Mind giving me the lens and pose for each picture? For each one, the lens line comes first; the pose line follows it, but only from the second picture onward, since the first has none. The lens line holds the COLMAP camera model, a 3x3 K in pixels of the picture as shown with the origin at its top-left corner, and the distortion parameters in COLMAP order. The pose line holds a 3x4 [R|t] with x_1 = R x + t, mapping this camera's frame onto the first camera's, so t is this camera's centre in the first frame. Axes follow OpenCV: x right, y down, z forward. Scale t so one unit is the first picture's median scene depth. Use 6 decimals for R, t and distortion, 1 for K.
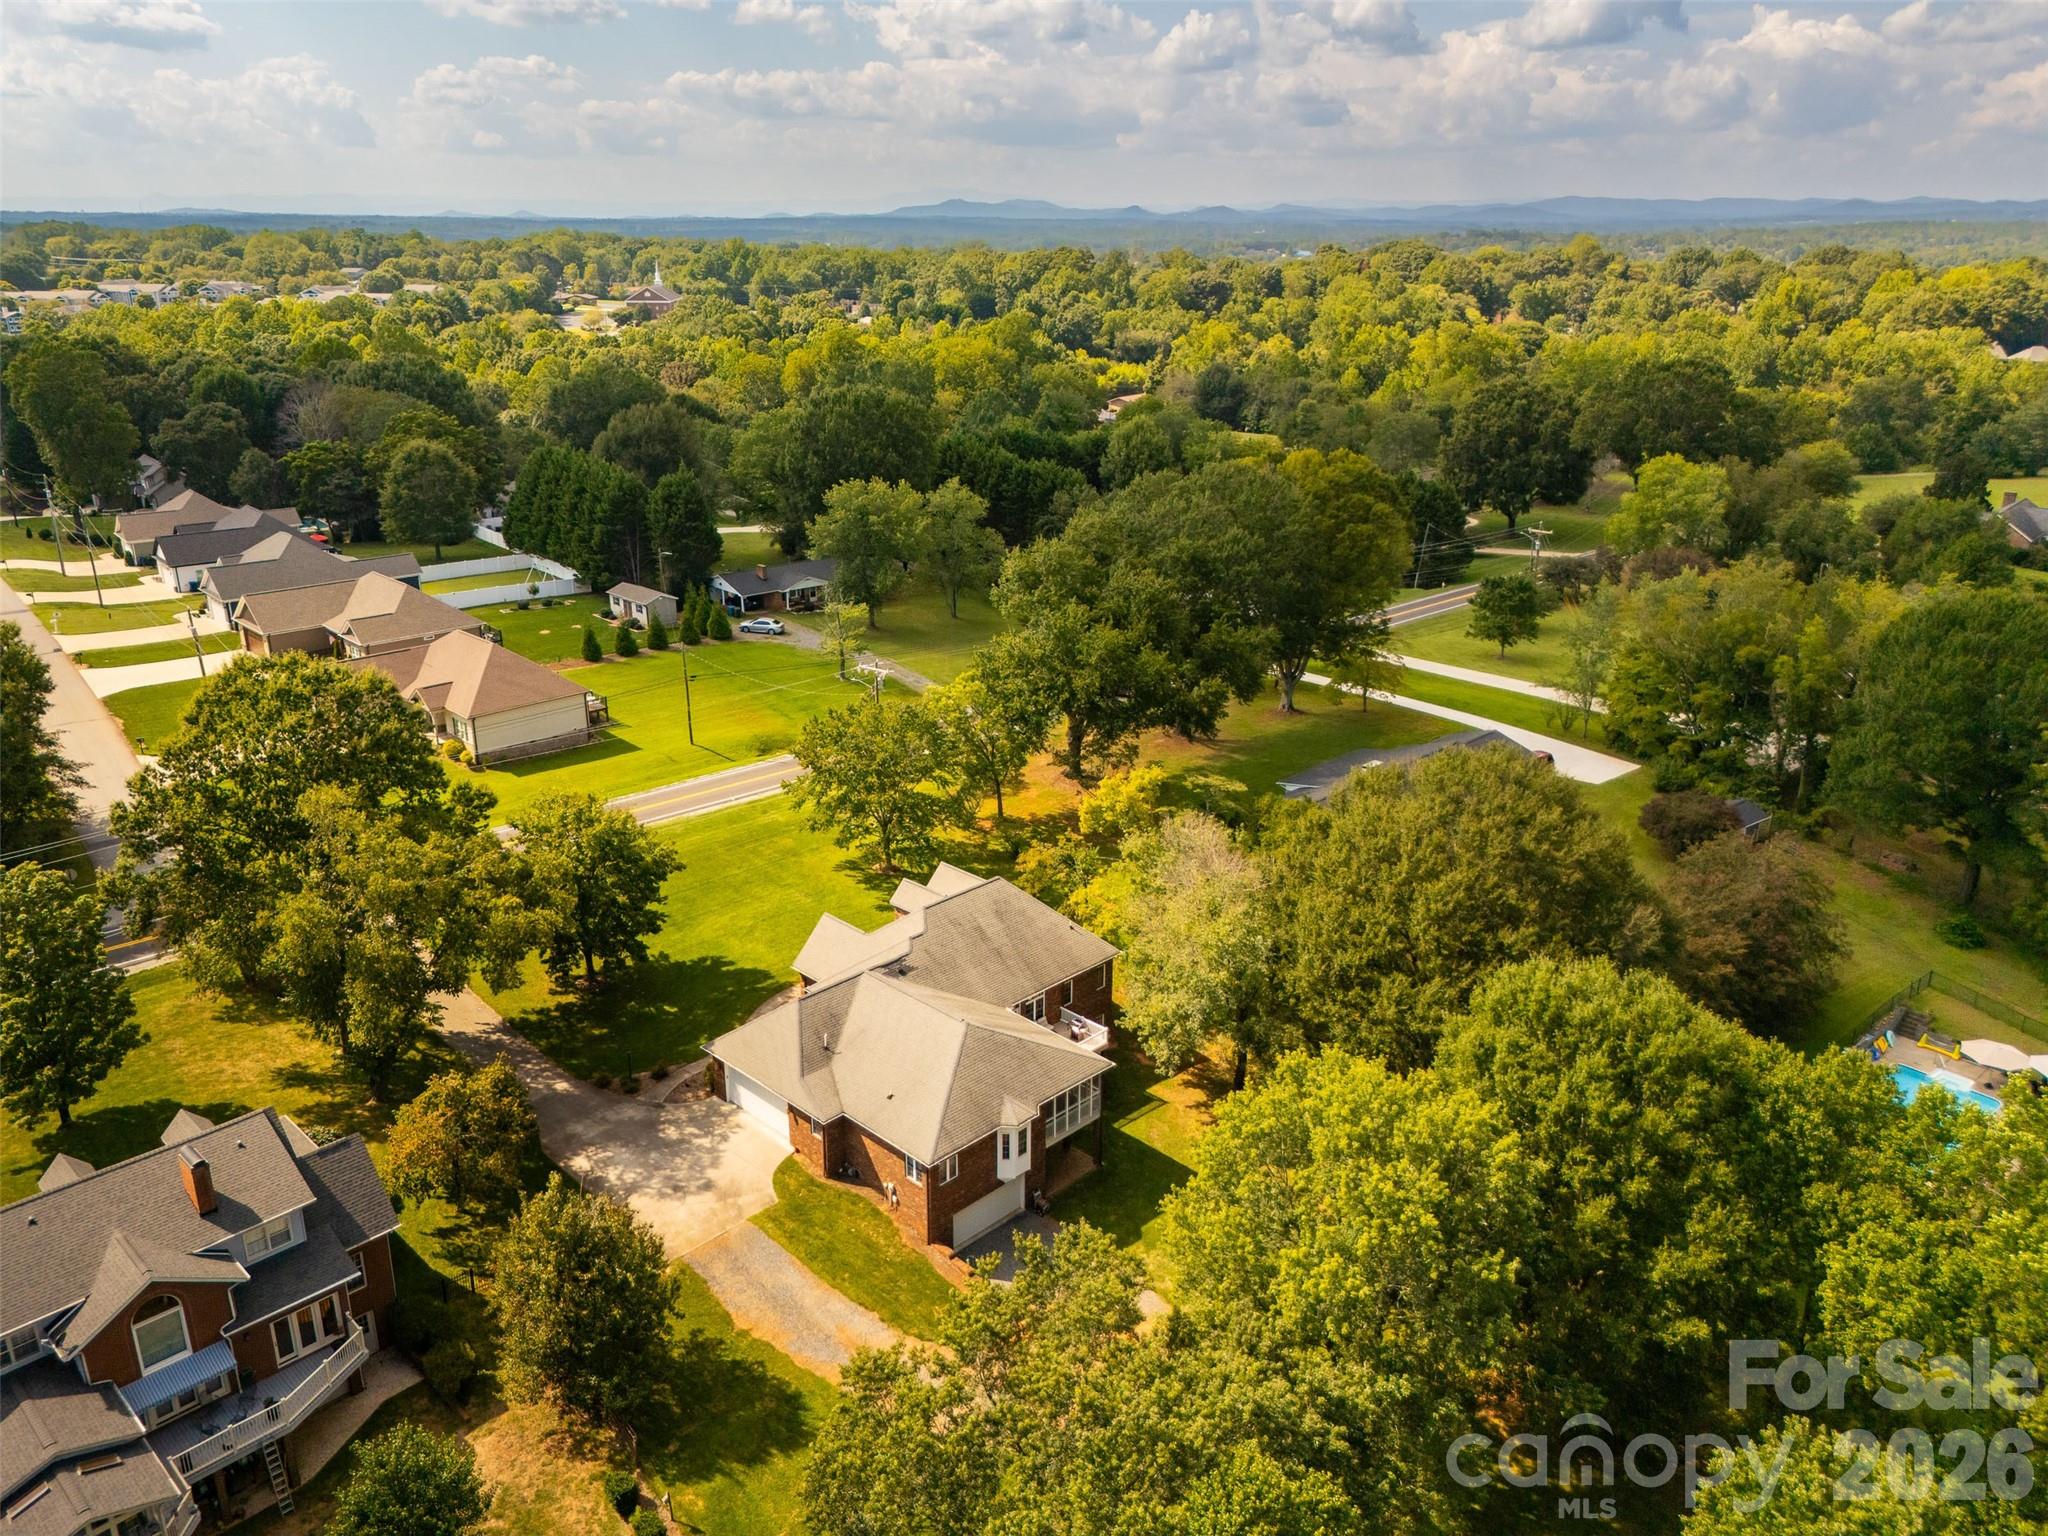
lens RADIAL K [[1530.5, 0, 1026.8], [0, 1530.5, 767.2], [0, 0, 1]] dist [0.051799, -0.045856]
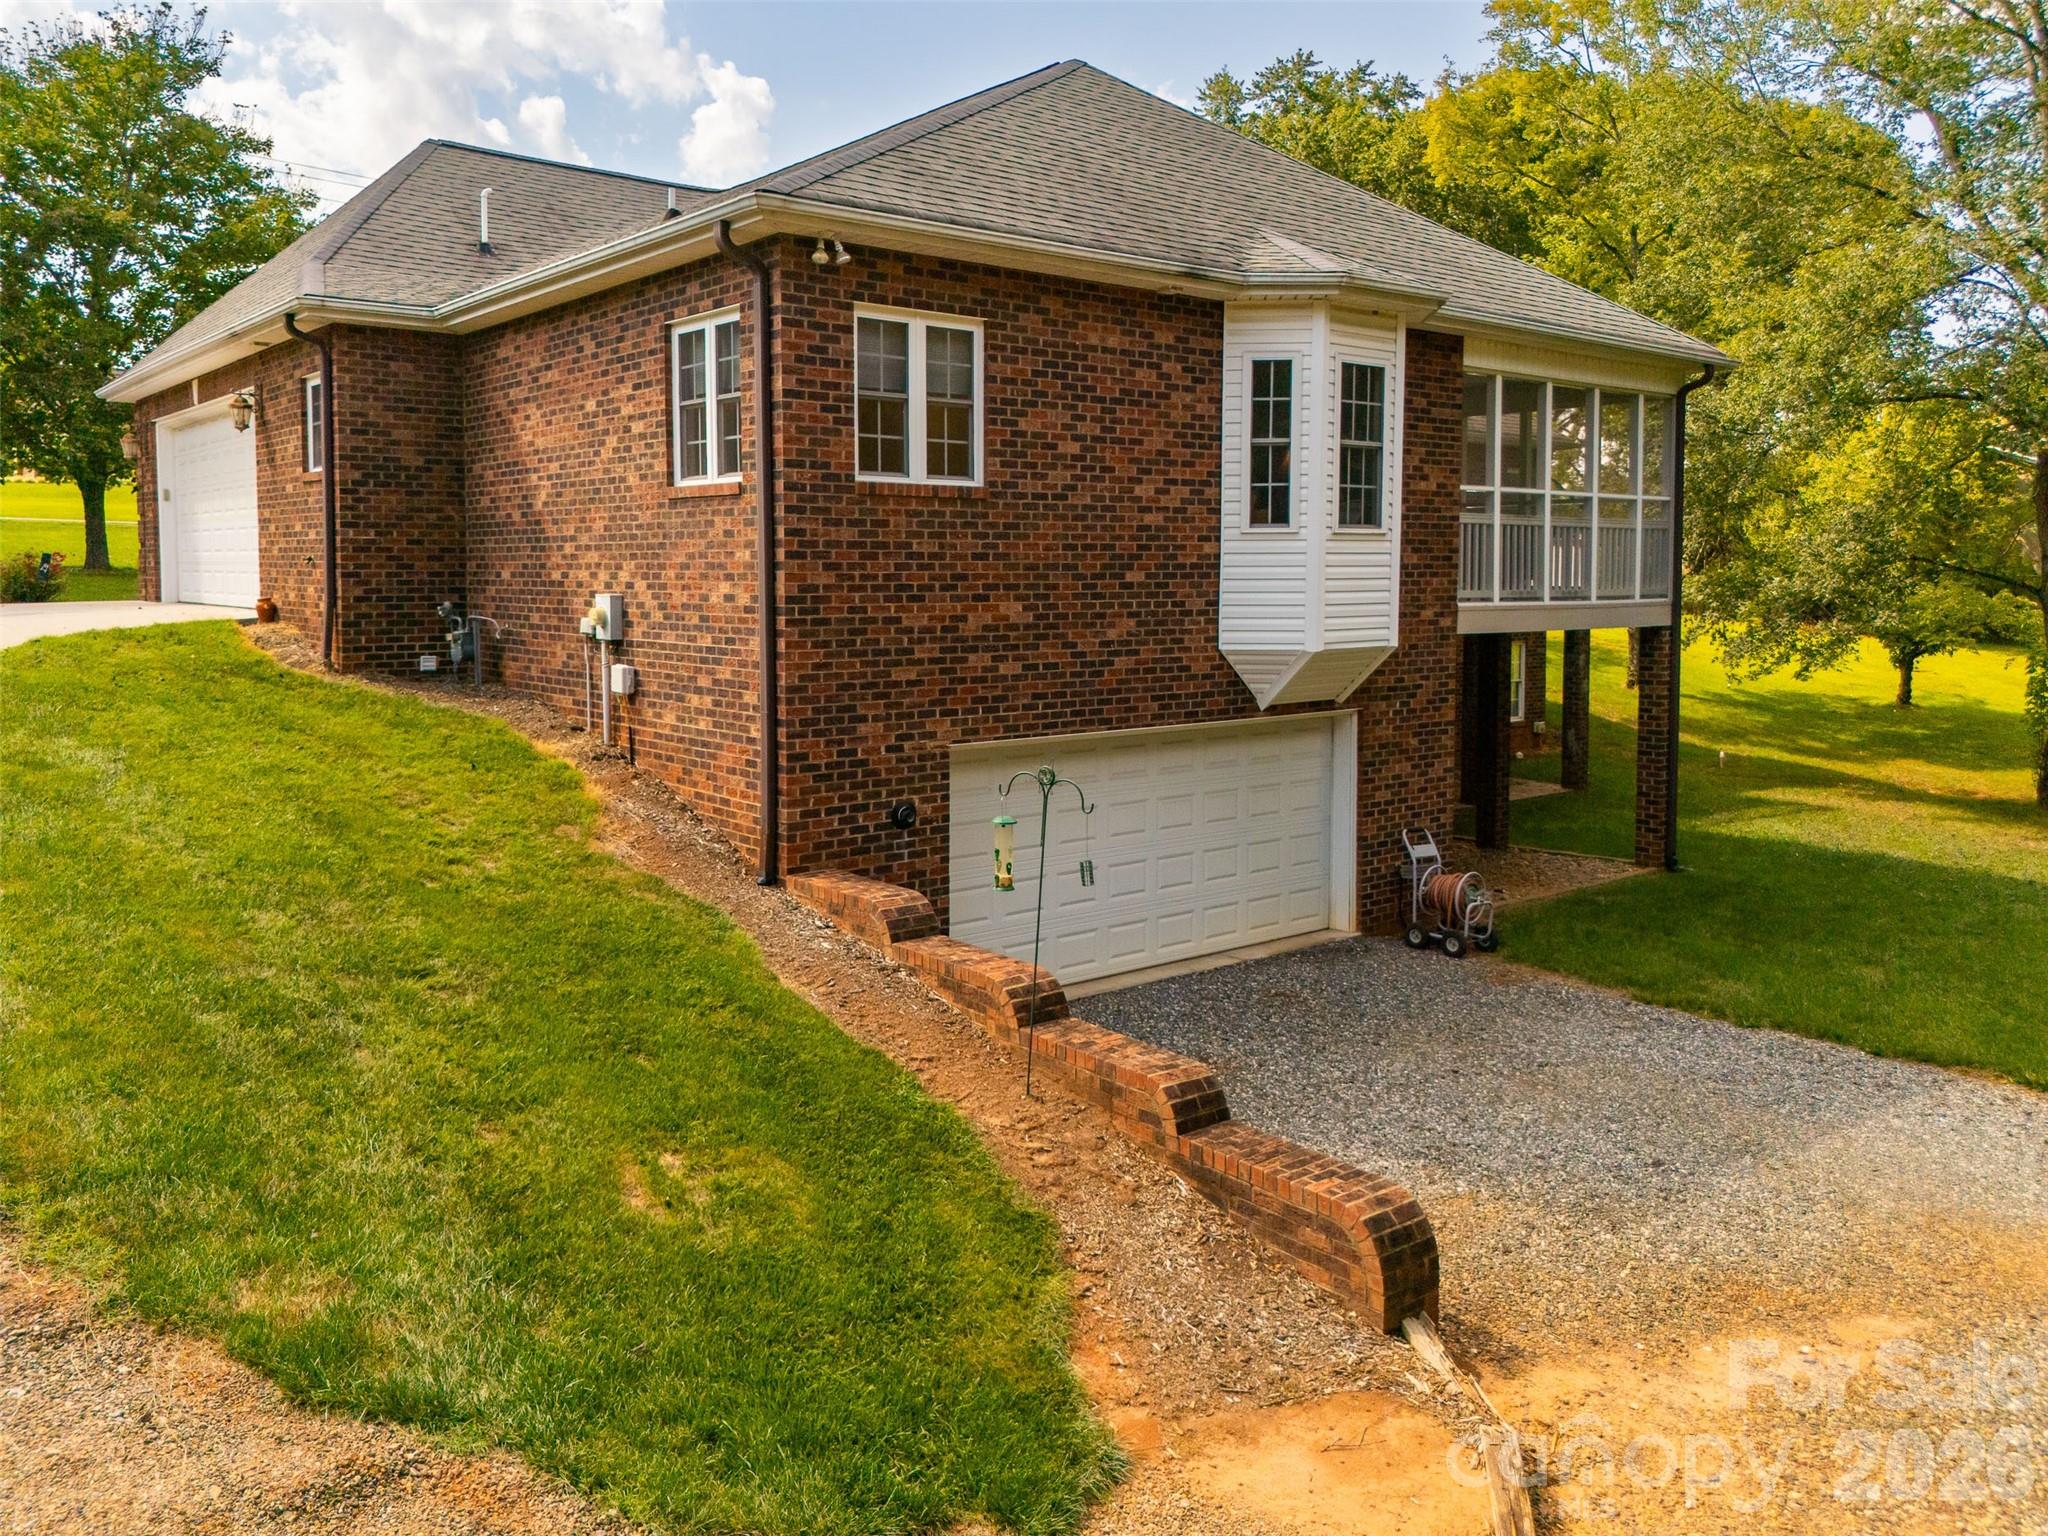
lens RADIAL K [[1530.5, 0, 1022.8], [0, 1530.5, 767.0], [0, 0, 1]] dist [0.051799, -0.045856]
pose [[0.995123, 0.013429, -0.097724, -0.015170], [-0.032523, 0.979959, -0.196526, 0.200664], [0.093127, 0.198746, 0.975617, 0.523838]]
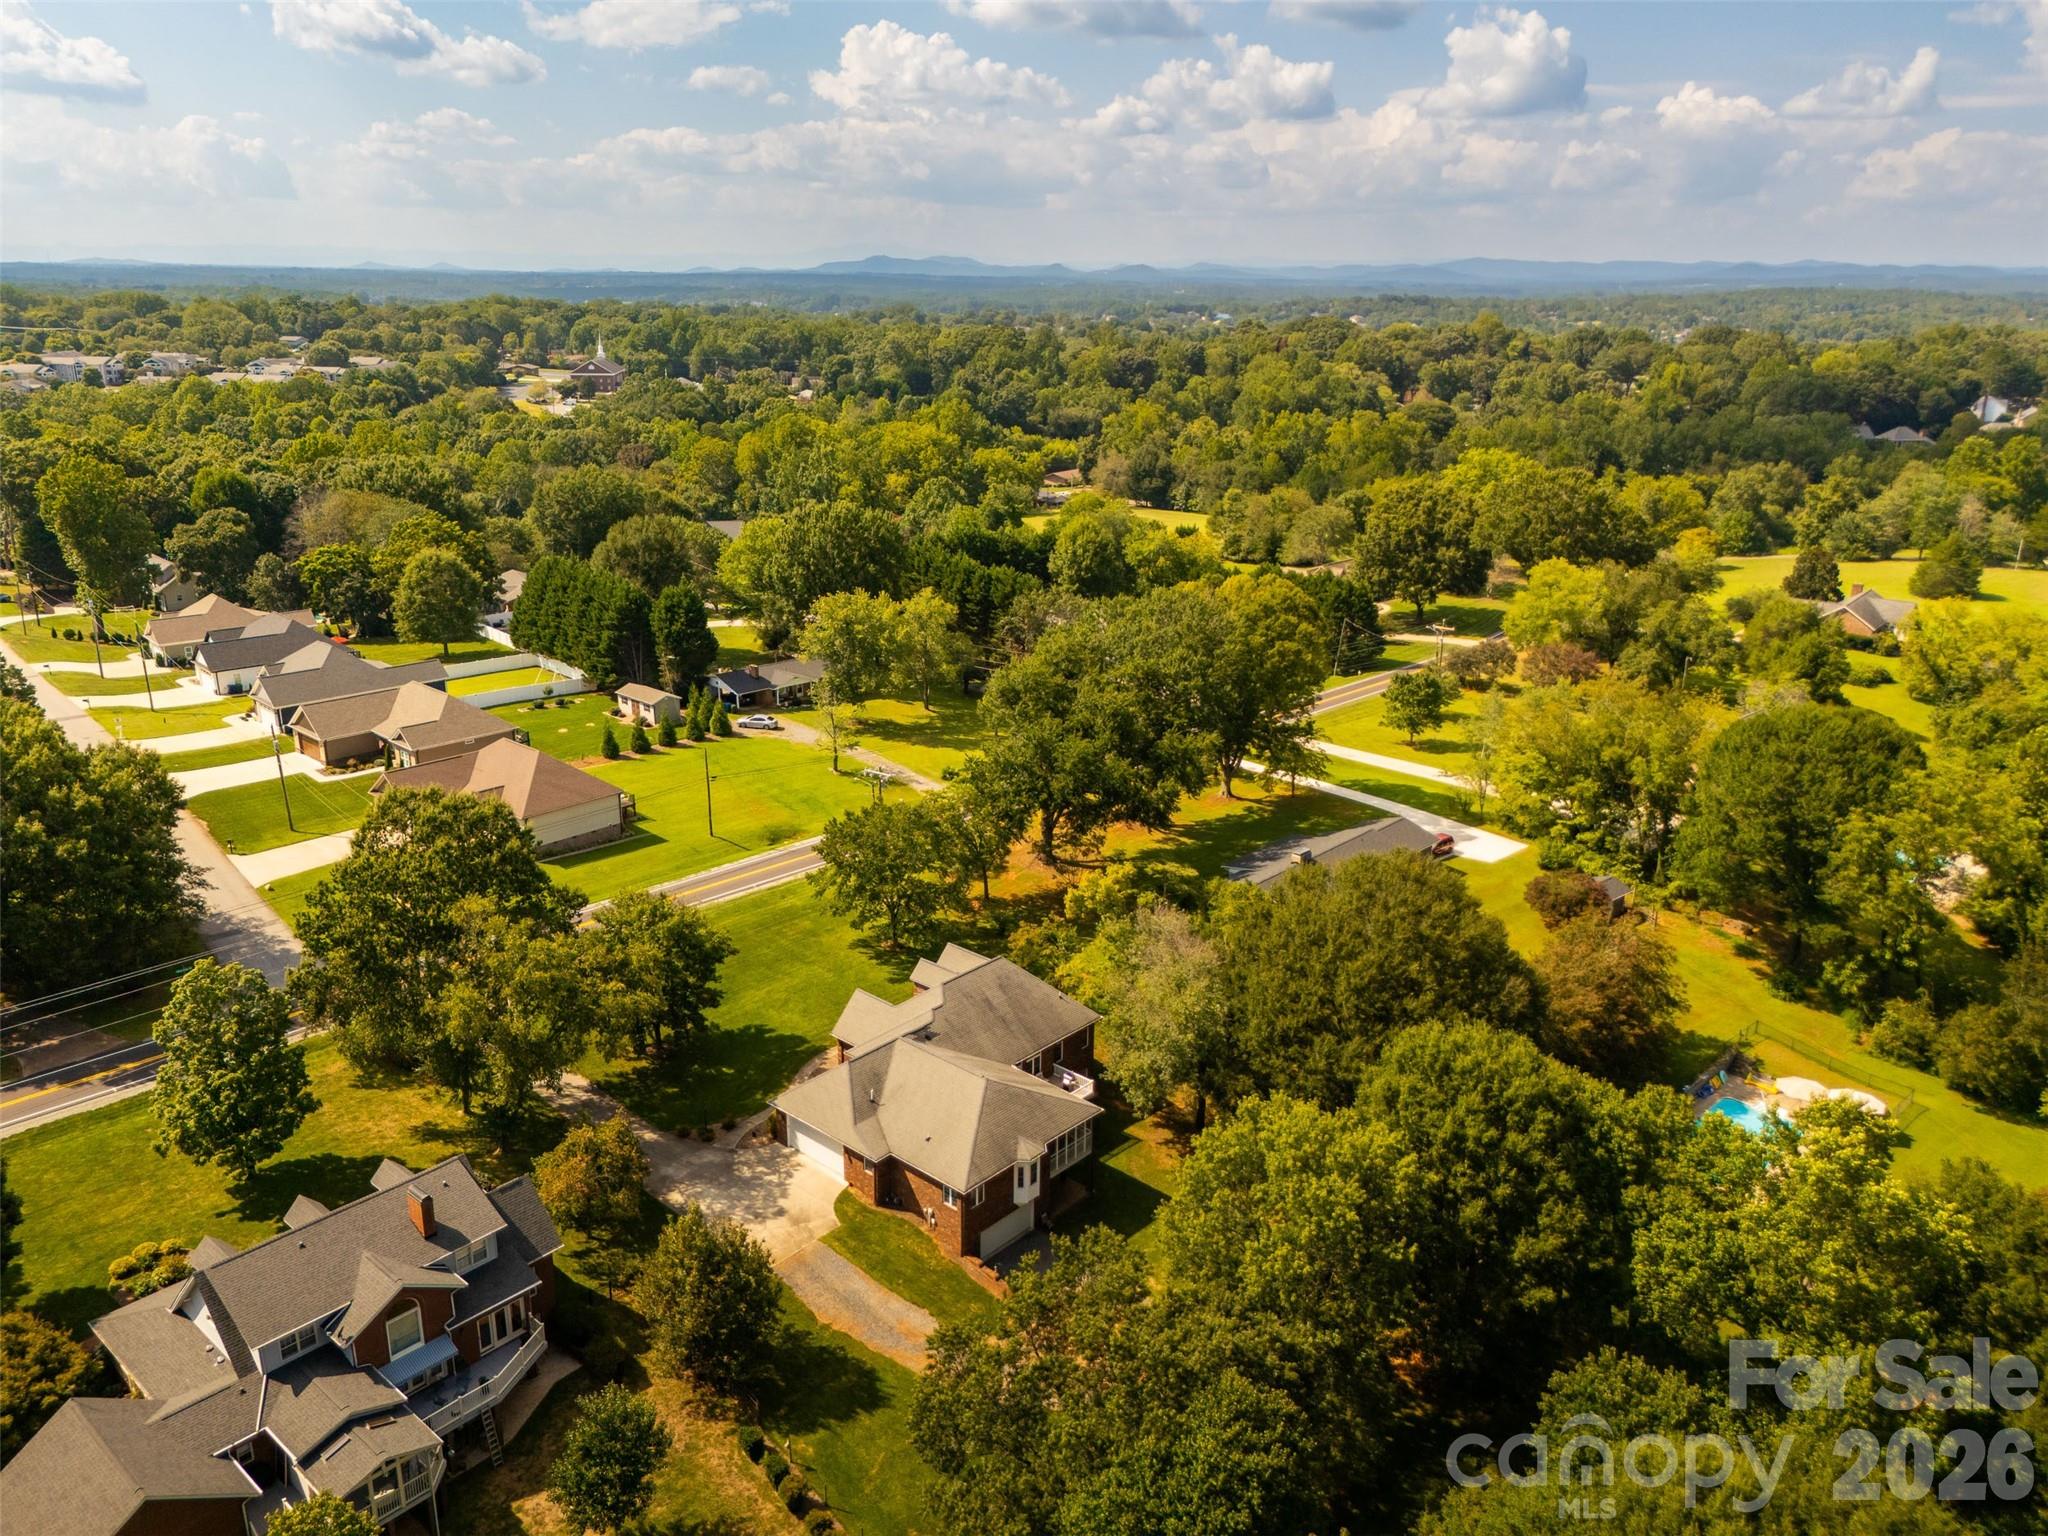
lens RADIAL K [[1530.5, 0, 1025.9], [0, 1530.5, 769.0], [0, 0, 1]] dist [0.051799, -0.045856]
pose [[0.998853, -0.008998, 0.047038, -0.041234], [0.010408, 0.999501, -0.029808, -0.031152], [-0.046746, 0.030263, 0.998448, -0.167742]]
